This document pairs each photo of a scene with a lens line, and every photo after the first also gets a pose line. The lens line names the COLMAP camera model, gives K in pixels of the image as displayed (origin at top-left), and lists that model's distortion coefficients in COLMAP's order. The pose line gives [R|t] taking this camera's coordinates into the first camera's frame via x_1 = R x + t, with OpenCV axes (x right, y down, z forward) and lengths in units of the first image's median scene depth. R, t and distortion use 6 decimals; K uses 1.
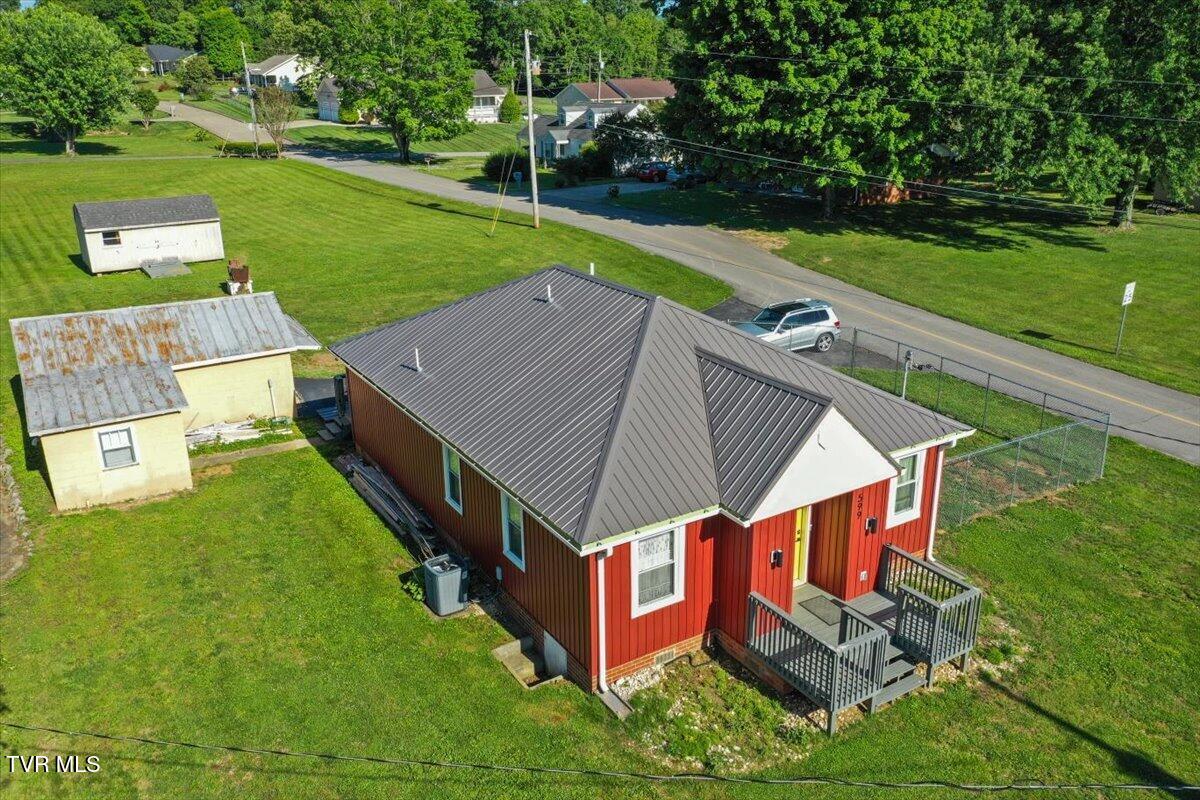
lens RADIAL K [[953.2, 0, 600.0], [0, 953.2, 400.0], [0, 0, 1]] dist [0.000608, 0.006035]
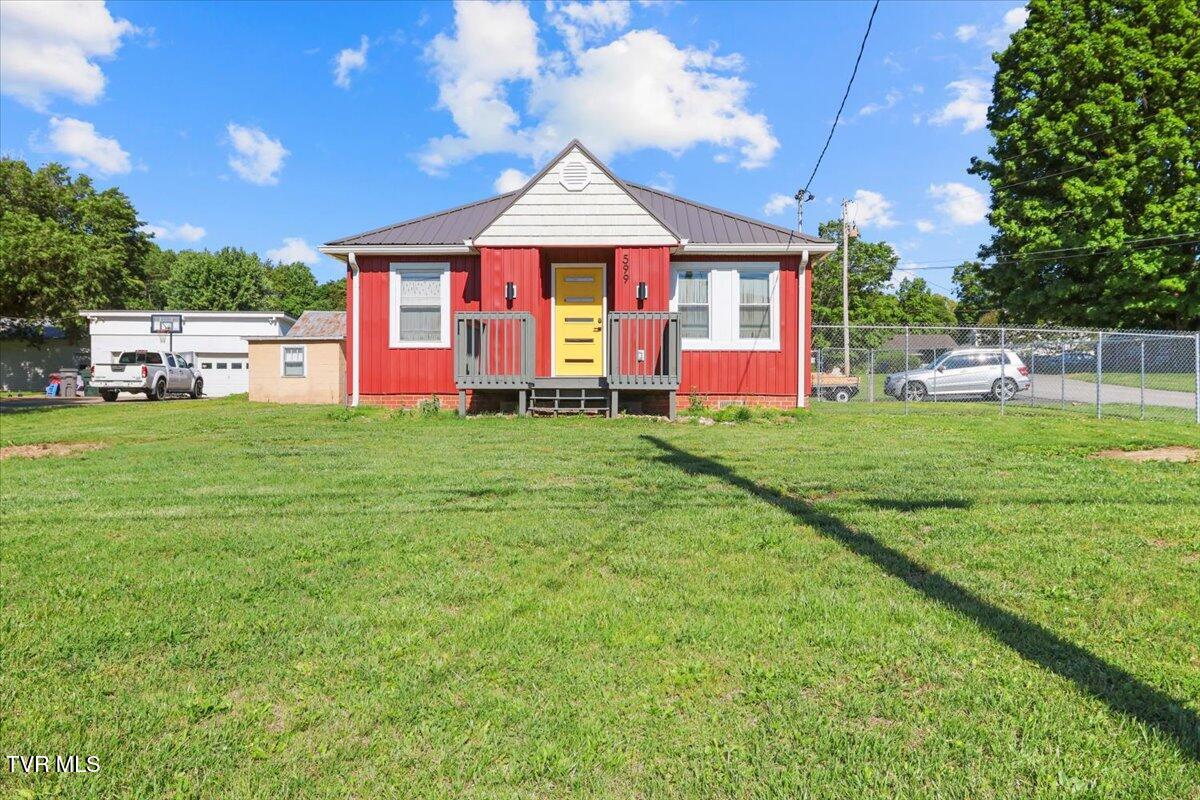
lens RADIAL K [[896.1, 0, 600.0], [0, 896.1, 400.0], [0, 0, 1]] dist [-0.007927, 0.007298]
pose [[0.836073, 0.014679, -0.548422, 0.376254], [-0.194971, 0.942336, -0.272011, 0.245310], [0.512804, 0.334347, 0.790723, 0.161082]]
